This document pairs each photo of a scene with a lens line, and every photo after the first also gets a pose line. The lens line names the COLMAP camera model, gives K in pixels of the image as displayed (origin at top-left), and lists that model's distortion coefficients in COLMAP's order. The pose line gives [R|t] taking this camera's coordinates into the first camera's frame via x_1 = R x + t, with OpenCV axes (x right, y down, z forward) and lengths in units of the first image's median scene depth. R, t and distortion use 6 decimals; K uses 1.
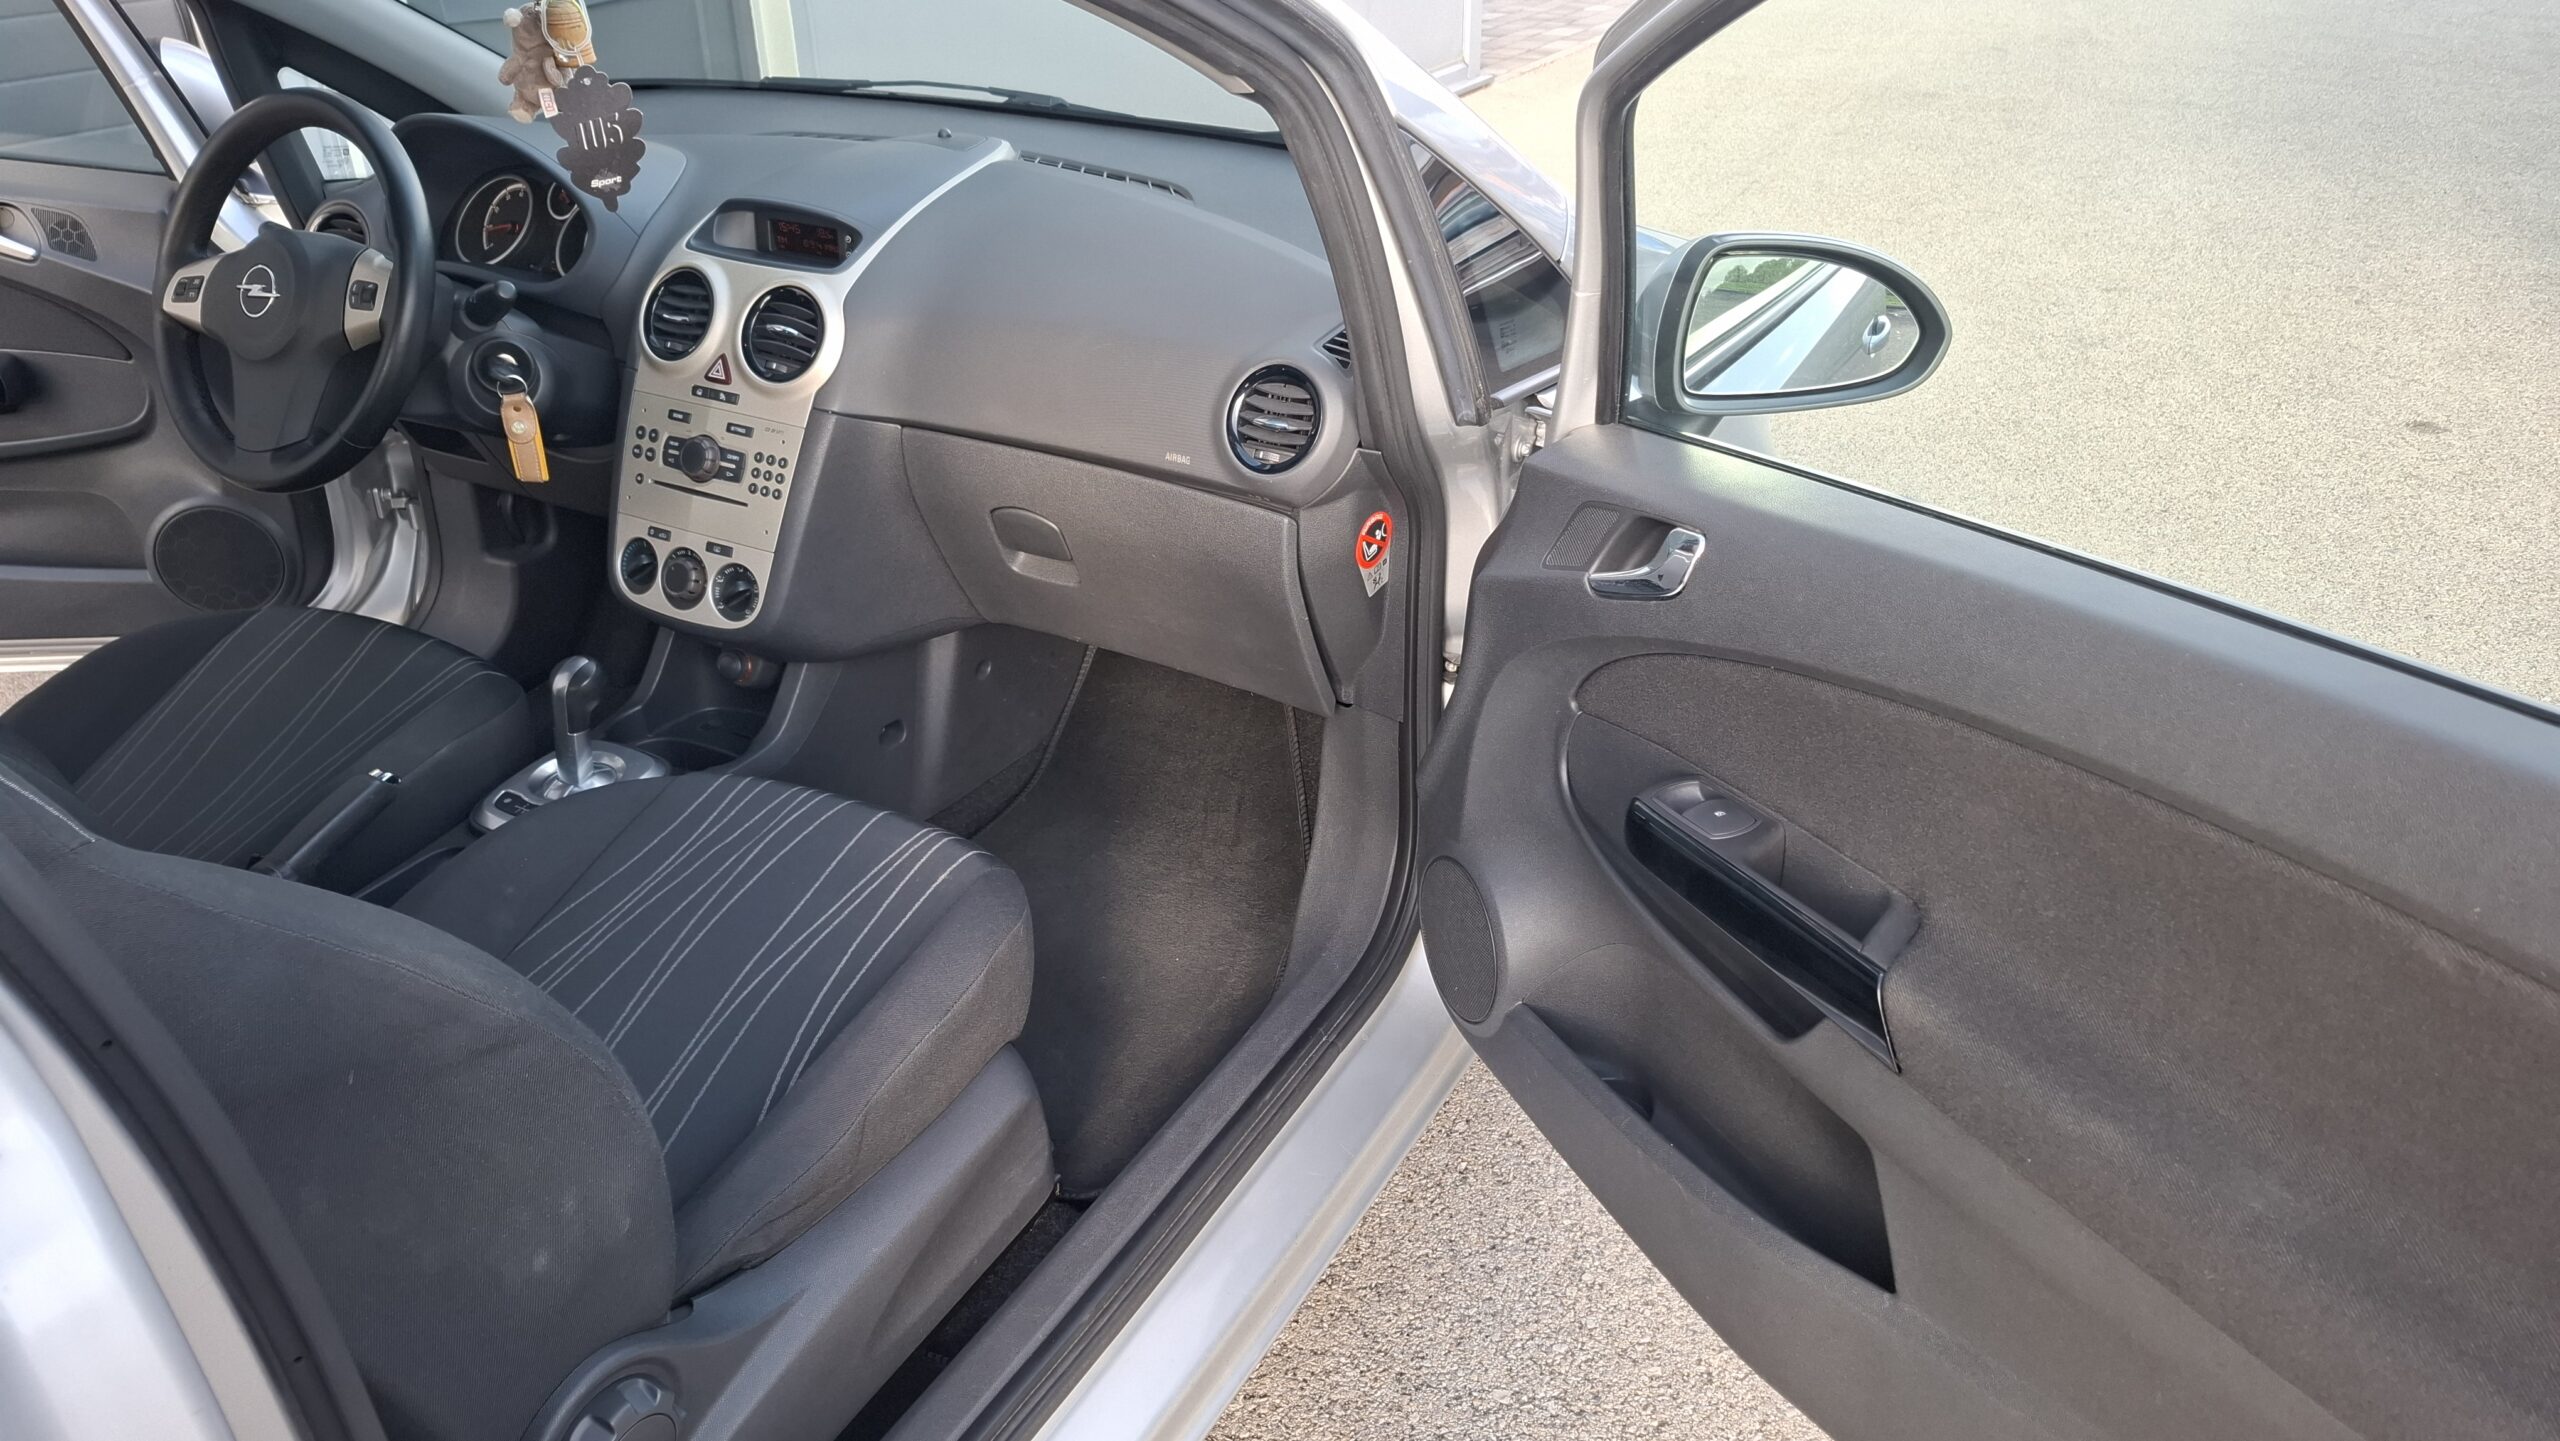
lens RADIAL K [[1778.5, 0, 1297.9], [0, 1778.5, 728.5], [0, 0, 1]] dist [0.114917, -0.170138]
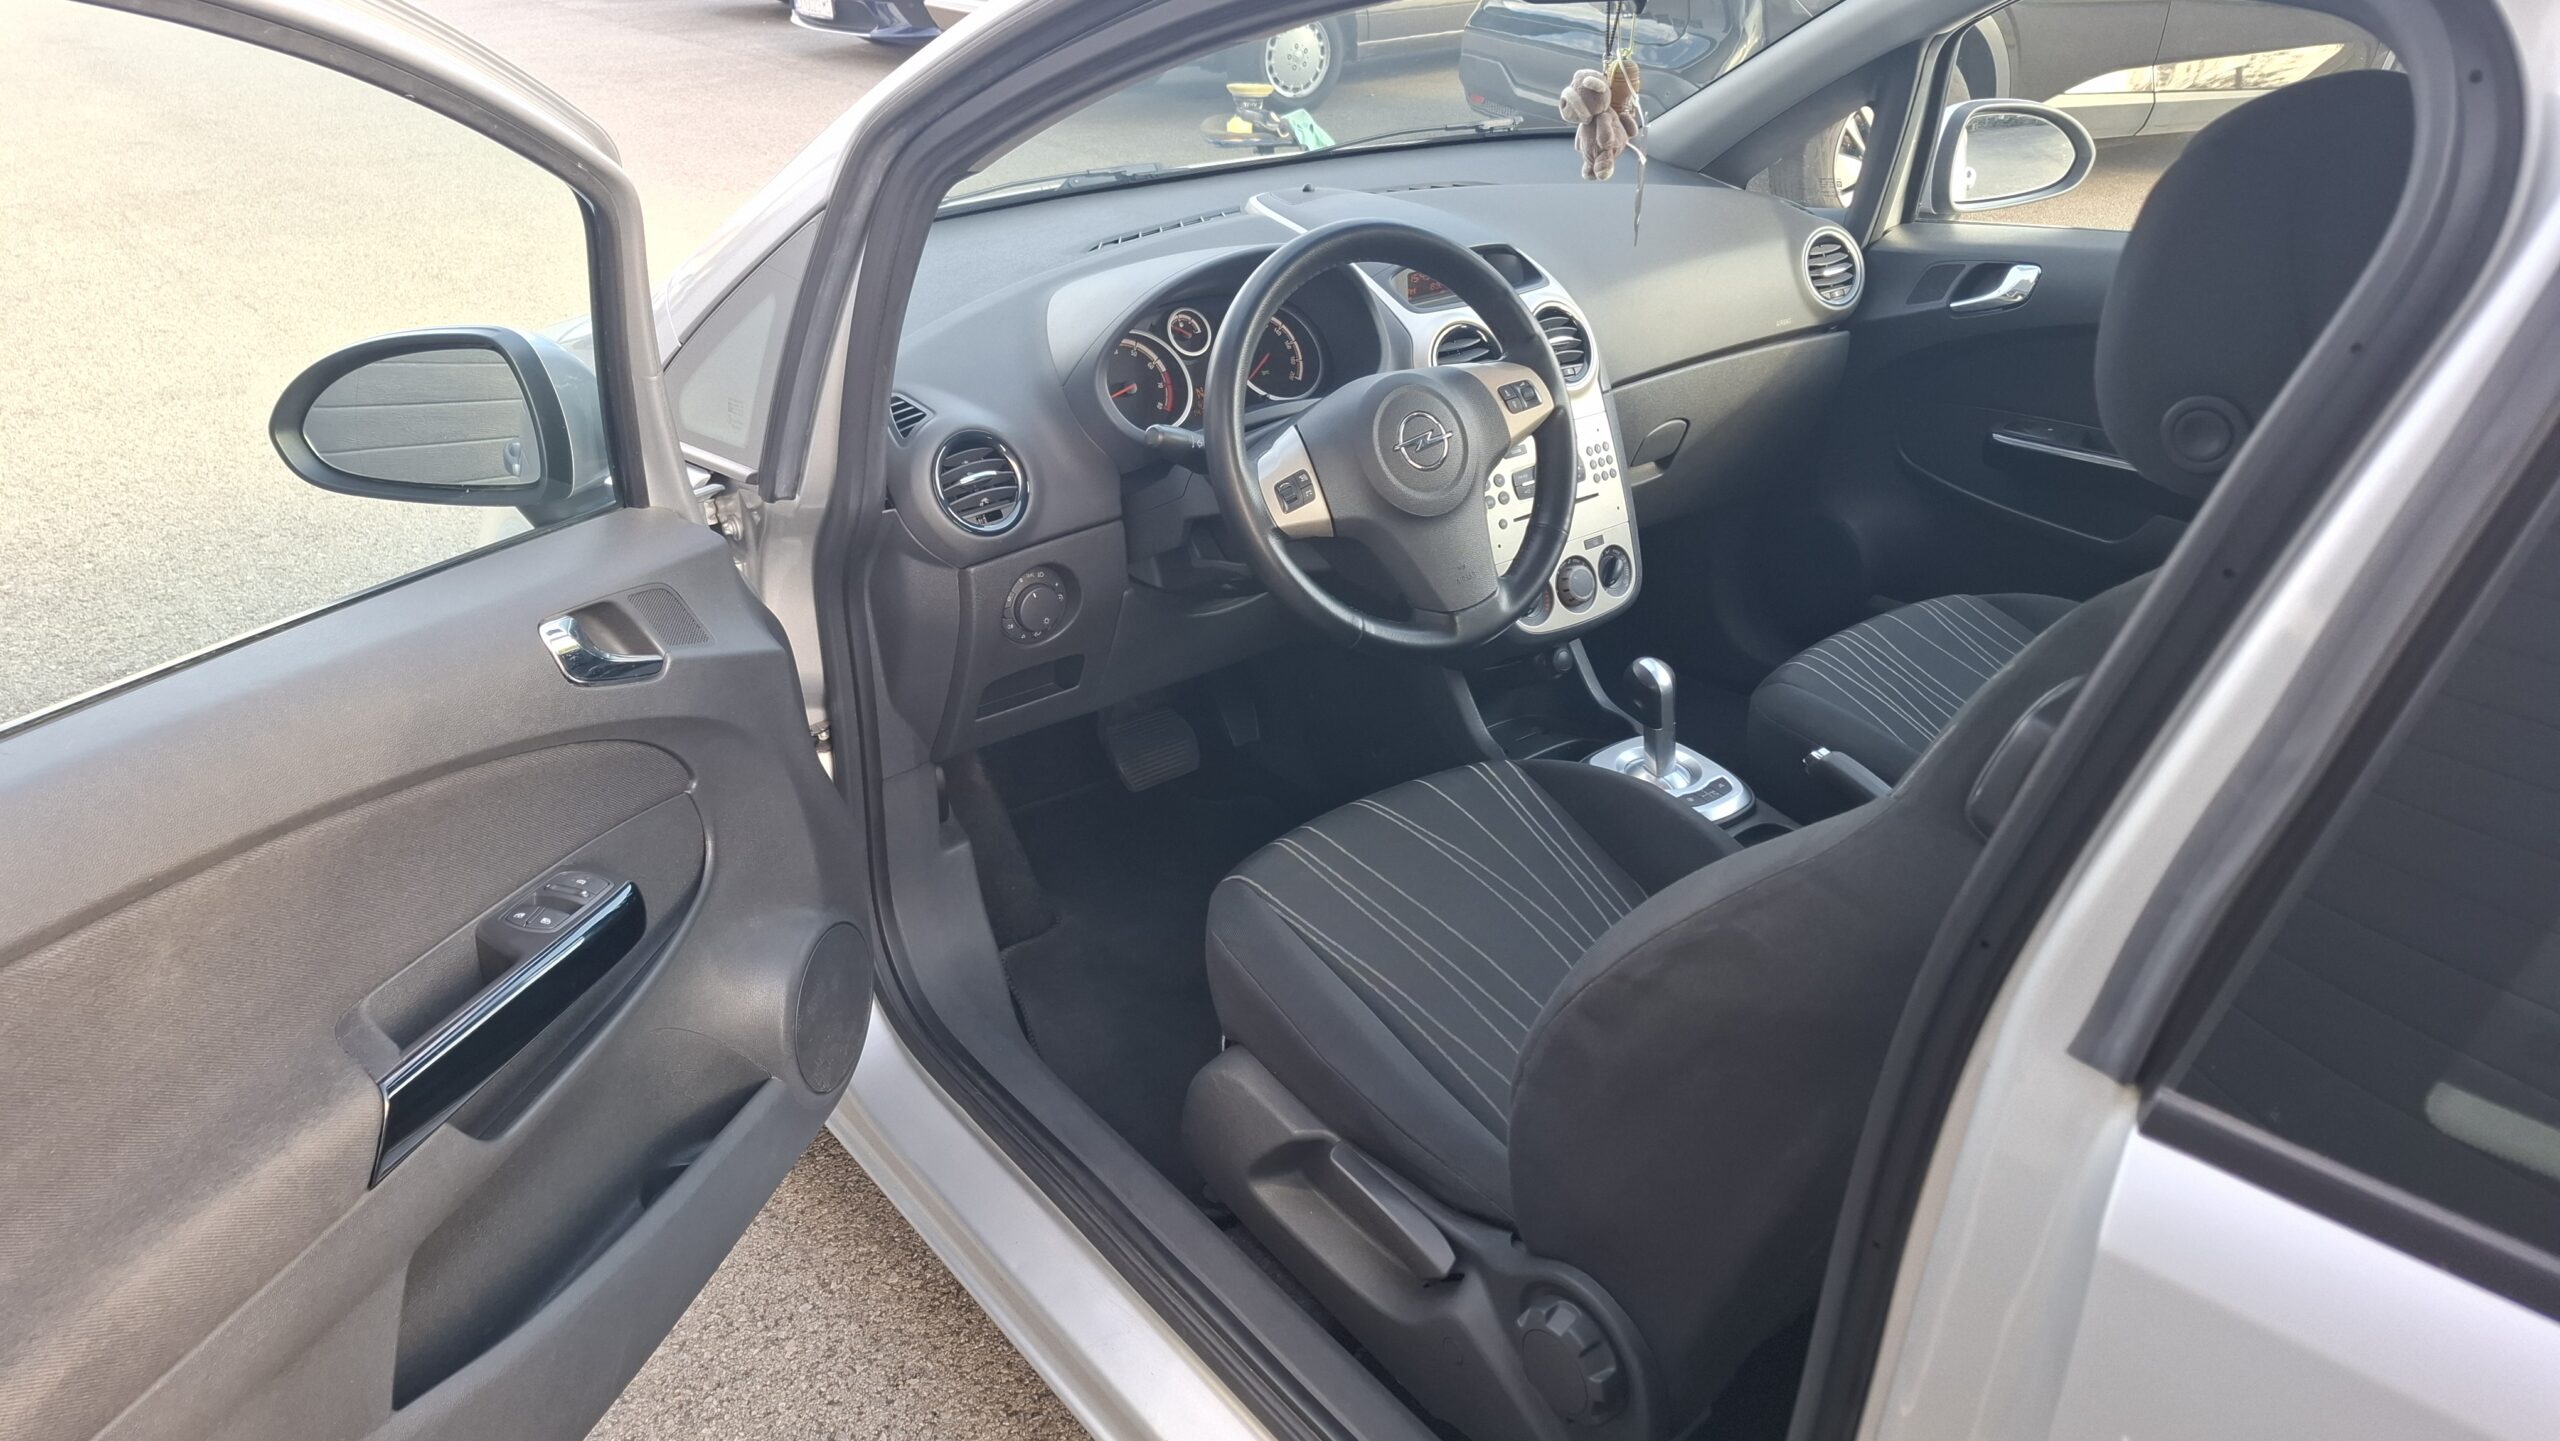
lens RADIAL K [[1756.3, 0, 1284.4], [0, 1756.3, 717.0], [0, 0, 1]] dist [0.103904, -0.162205]
pose [[0.390026, -0.423604, 0.817581, -1.336495], [0.451451, 0.861832, 0.231167, -0.345543], [-0.802541, 0.278937, 0.527373, 0.606510]]
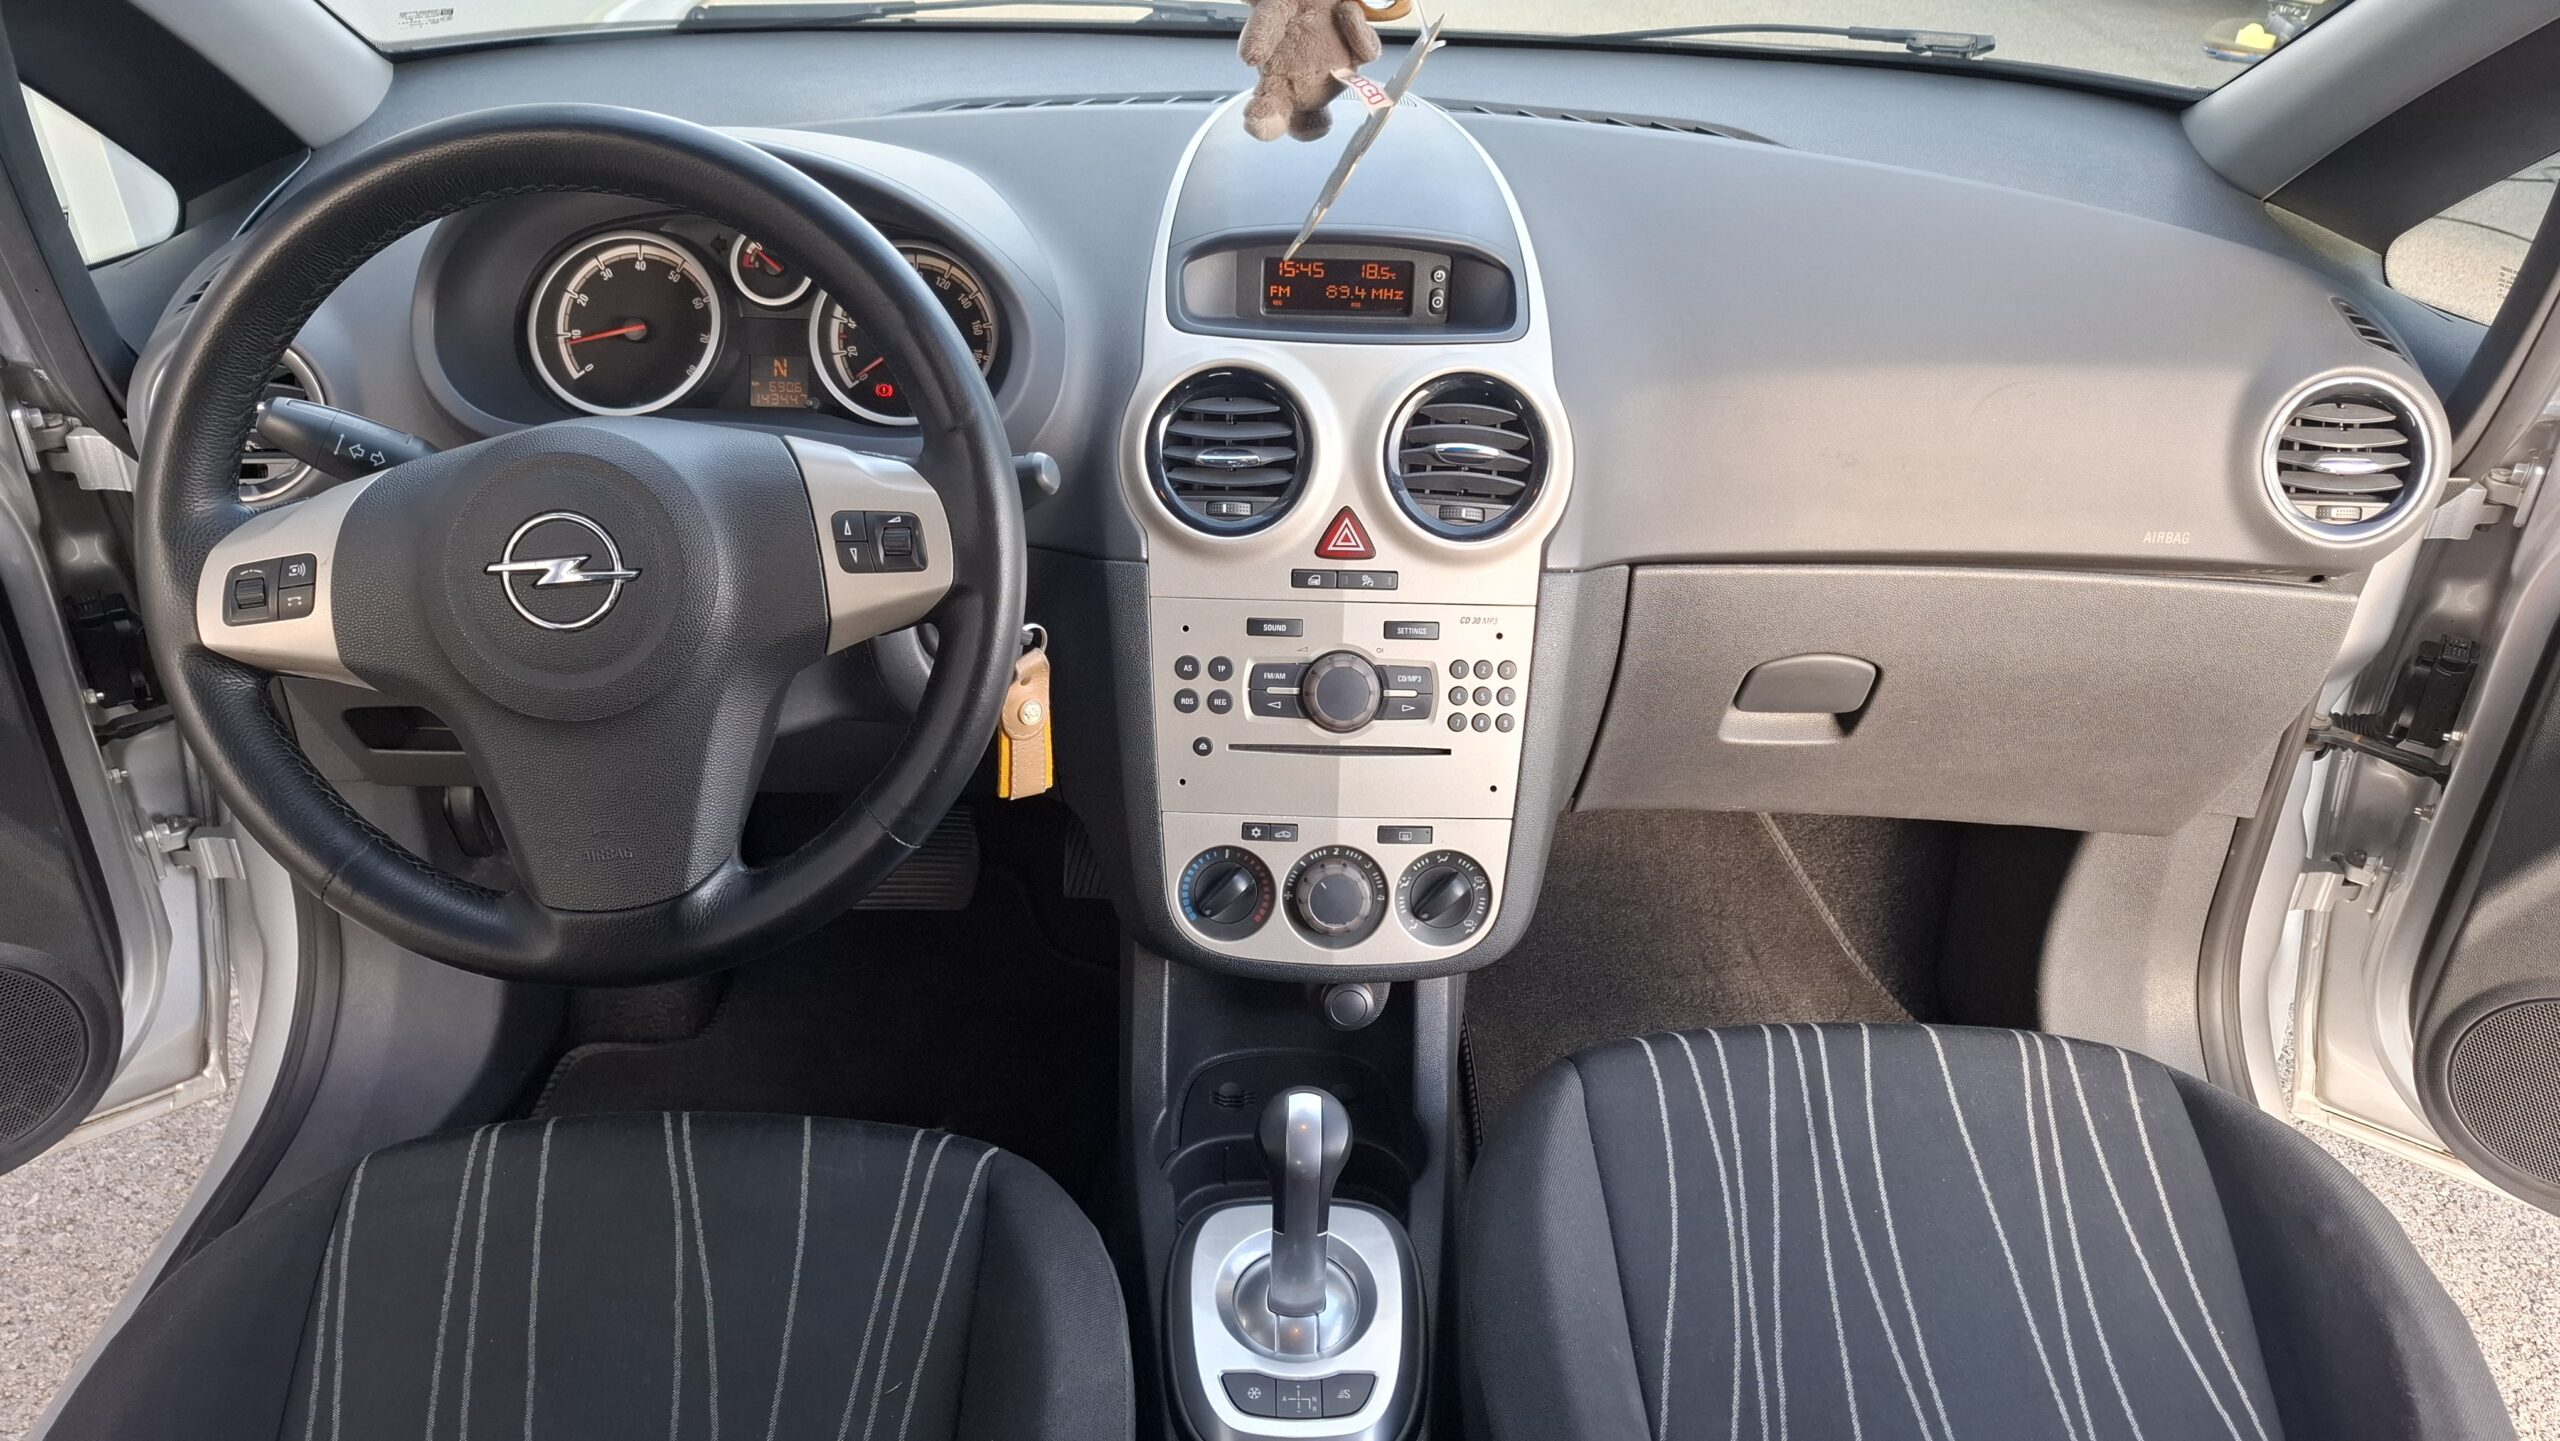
lens RADIAL K [[1778.5, 0, 1297.9], [0, 1778.5, 728.5], [0, 0, 1]] dist [0.114917, -0.170138]
pose [[0.863272, -0.241721, 0.443095, -0.601422], [0.211580, 0.970318, 0.117119, -0.208749], [-0.458253, -0.007356, 0.888791, 0.497133]]
